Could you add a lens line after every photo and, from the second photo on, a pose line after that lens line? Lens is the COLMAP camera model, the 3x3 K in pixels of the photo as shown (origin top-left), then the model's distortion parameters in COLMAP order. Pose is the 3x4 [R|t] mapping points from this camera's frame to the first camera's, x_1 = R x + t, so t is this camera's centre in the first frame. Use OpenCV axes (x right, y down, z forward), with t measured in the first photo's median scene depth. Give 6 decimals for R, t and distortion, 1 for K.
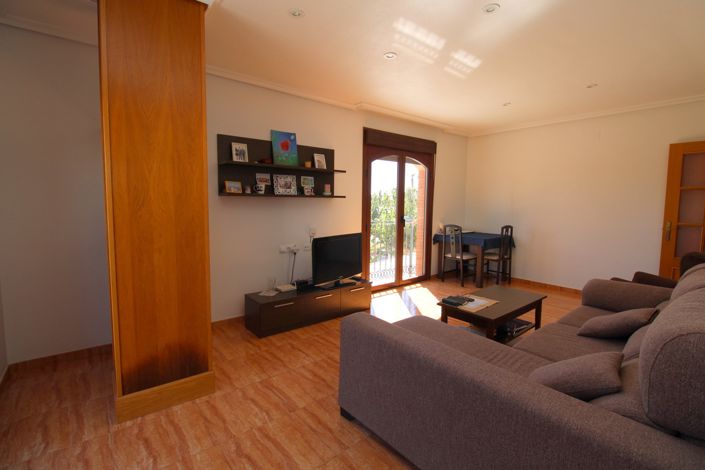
lens RADIAL K [[328.2, 0, 356.3], [0, 328.2, 228.0], [0, 0, 1]] dist [0.000695, -0.013204]
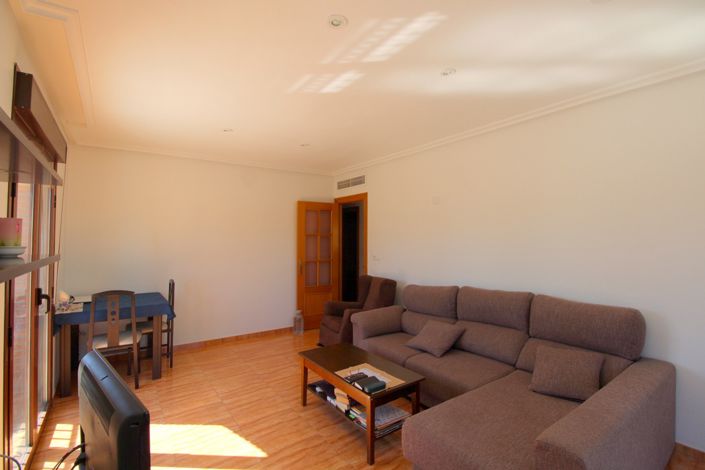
lens RADIAL K [[328.2, 0, 356.3], [0, 328.2, 228.0], [0, 0, 1]] dist [0.000695, -0.013204]
pose [[0.065569, 0.022021, 0.997605, -0.352594], [0.084010, 0.996085, -0.027510, -0.091599], [-0.994305, 0.085613, 0.063463, 0.691860]]
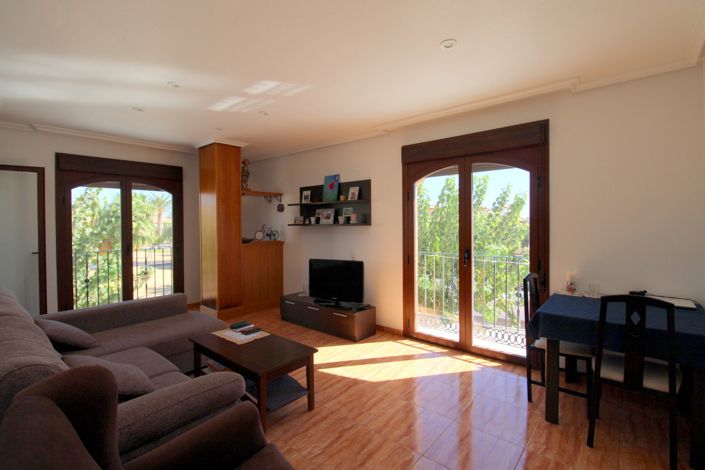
lens RADIAL K [[325.0, 0, 361.4], [0, 325.0, 232.9], [0, 0, 1]] dist [-0.000105, -0.012774]
pose [[0.182069, 0.013364, -0.983195, 0.993199], [-0.072919, 0.997338, 0.000053, -0.072143], [0.980578, 0.071684, 0.182559, 0.844988]]
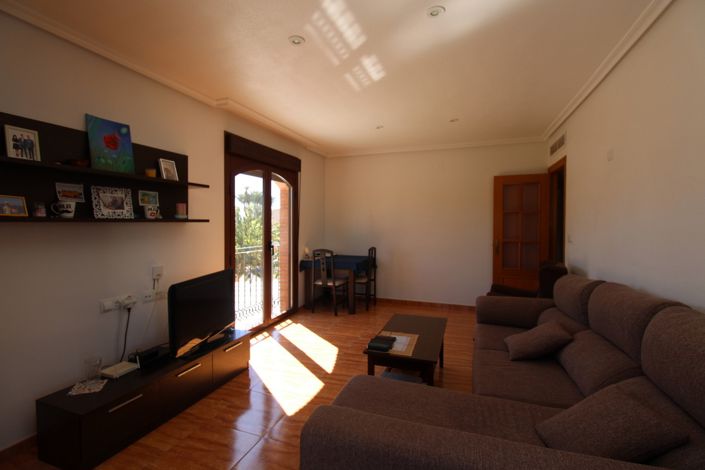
lens RADIAL K [[328.2, 0, 356.3], [0, 328.2, 228.0], [0, 0, 1]] dist [0.000695, -0.013204]
pose [[0.857138, -0.018855, 0.514741, -0.131501], [0.049657, 0.997700, -0.046142, -0.029331], [-0.512687, 0.065110, 0.856103, 0.212074]]
